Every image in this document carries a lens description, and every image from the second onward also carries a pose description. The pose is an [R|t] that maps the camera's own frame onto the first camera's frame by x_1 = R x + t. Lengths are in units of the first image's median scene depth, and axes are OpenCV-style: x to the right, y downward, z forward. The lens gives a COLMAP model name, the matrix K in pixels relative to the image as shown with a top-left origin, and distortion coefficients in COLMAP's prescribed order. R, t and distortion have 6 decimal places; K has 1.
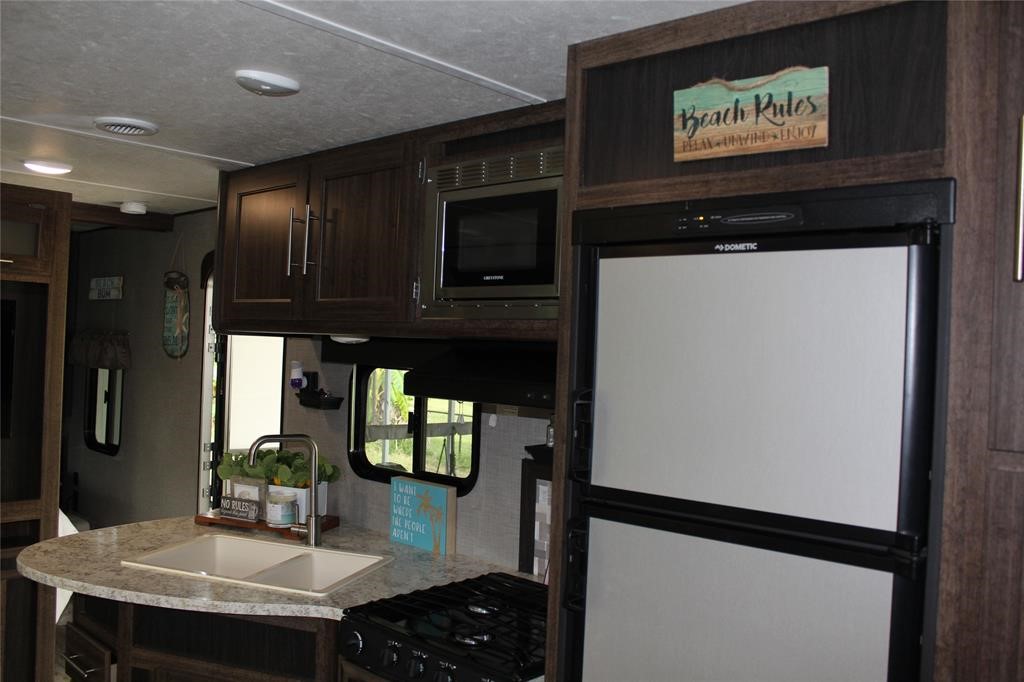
lens RADIAL K [[869.6, 0, 512.0], [0, 869.6, 341.0], [0, 0, 1]] dist [-0.161217, 0.148606]
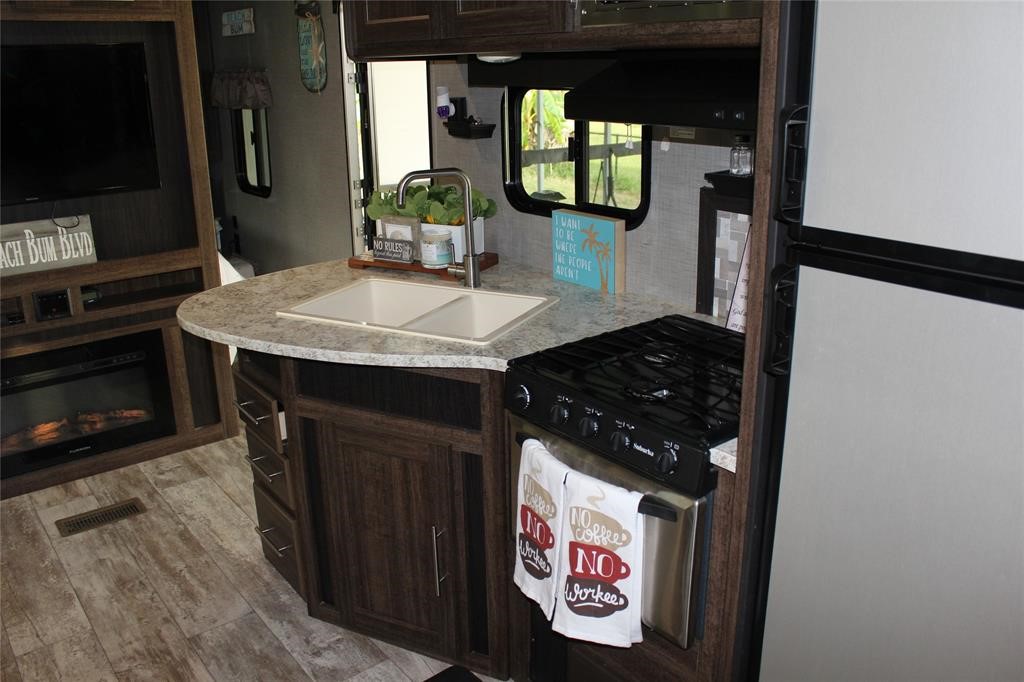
lens RADIAL K [[869.6, 0, 512.0], [0, 869.6, 341.0], [0, 0, 1]] dist [-0.161217, 0.148606]
pose [[0.984018, -0.001056, -0.178065, -0.019669], [0.056927, 0.949371, 0.308958, 0.003533], [0.168724, -0.314157, 0.934258, 0.098717]]
